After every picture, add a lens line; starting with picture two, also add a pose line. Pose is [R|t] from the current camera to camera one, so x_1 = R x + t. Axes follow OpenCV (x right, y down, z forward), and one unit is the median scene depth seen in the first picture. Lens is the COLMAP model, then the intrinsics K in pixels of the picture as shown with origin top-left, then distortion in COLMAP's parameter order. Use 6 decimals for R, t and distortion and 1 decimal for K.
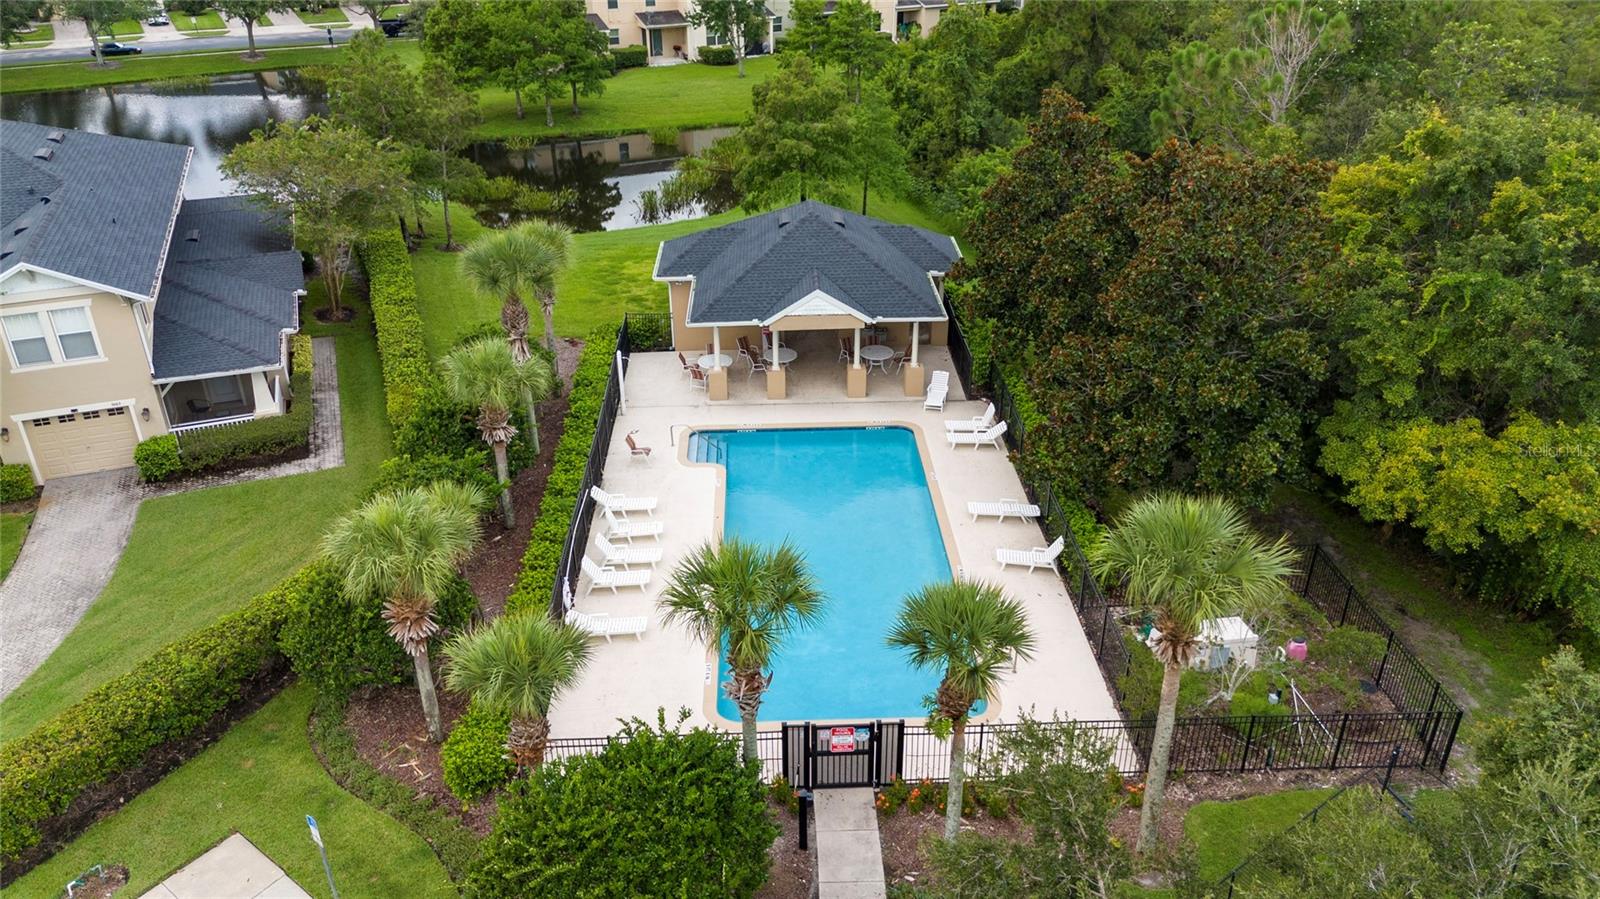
lens RADIAL K [[1153.6, 0, 799.5], [0, 1153.6, 456.9], [0, 0, 1]] dist [0.047093, -0.052156]
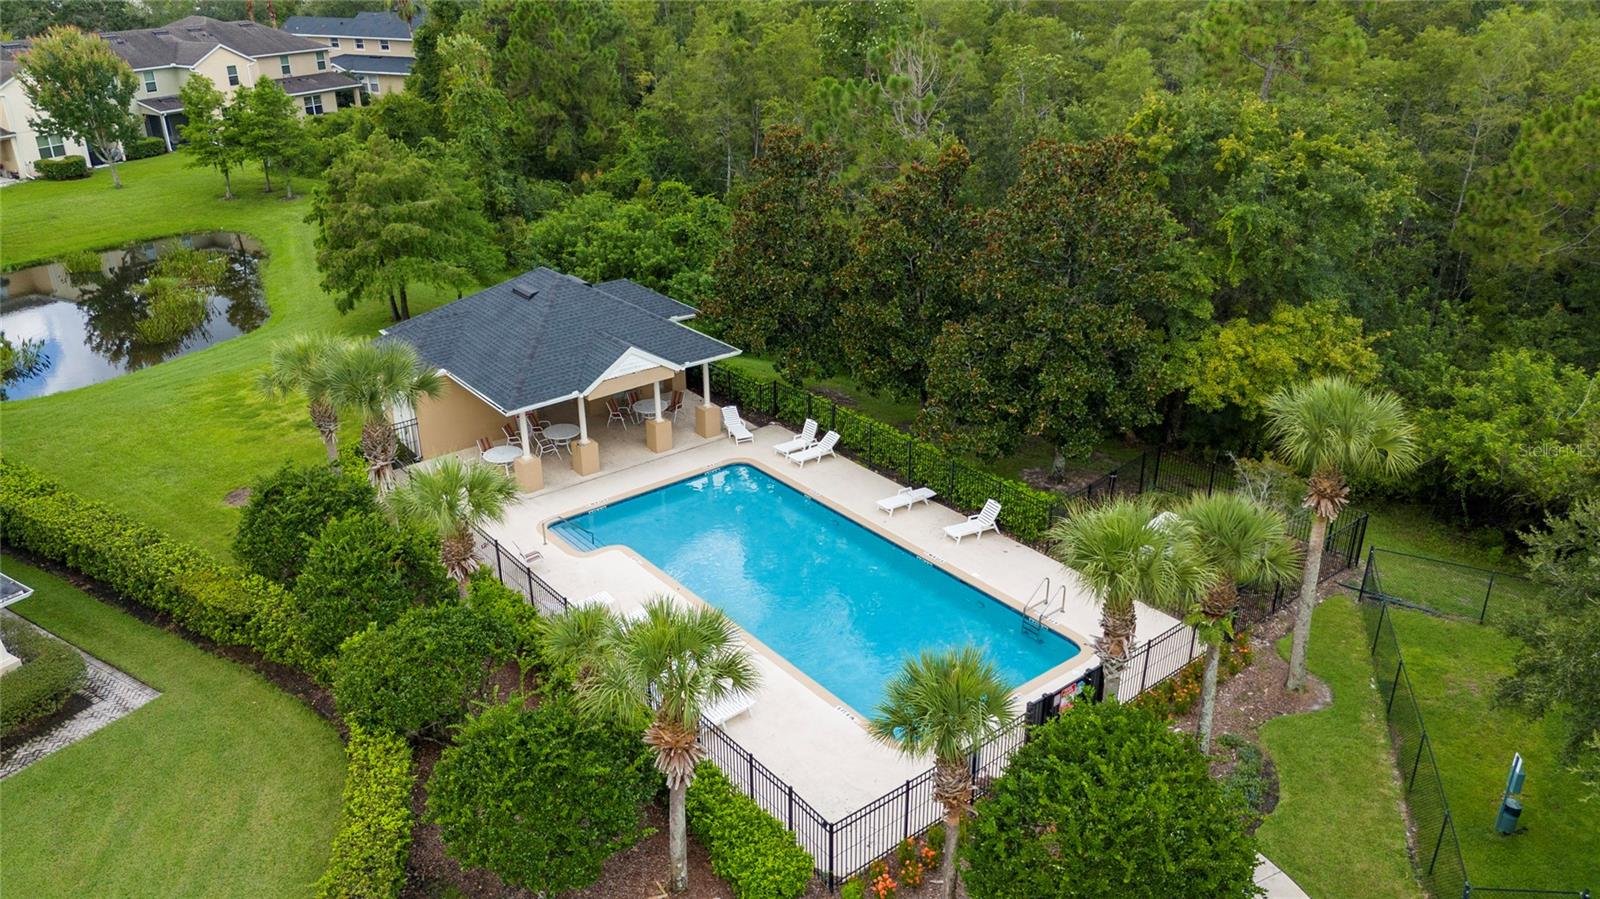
lens RADIAL K [[1153.6, 0, 799.5], [0, 1153.6, 456.9], [0, 0, 1]] dist [0.047093, -0.052156]
pose [[0.801335, -0.248073, 0.544355, -0.413105], [0.284140, 0.958603, 0.018576, -0.034478], [-0.526429, 0.139788, 0.838649, 0.128028]]
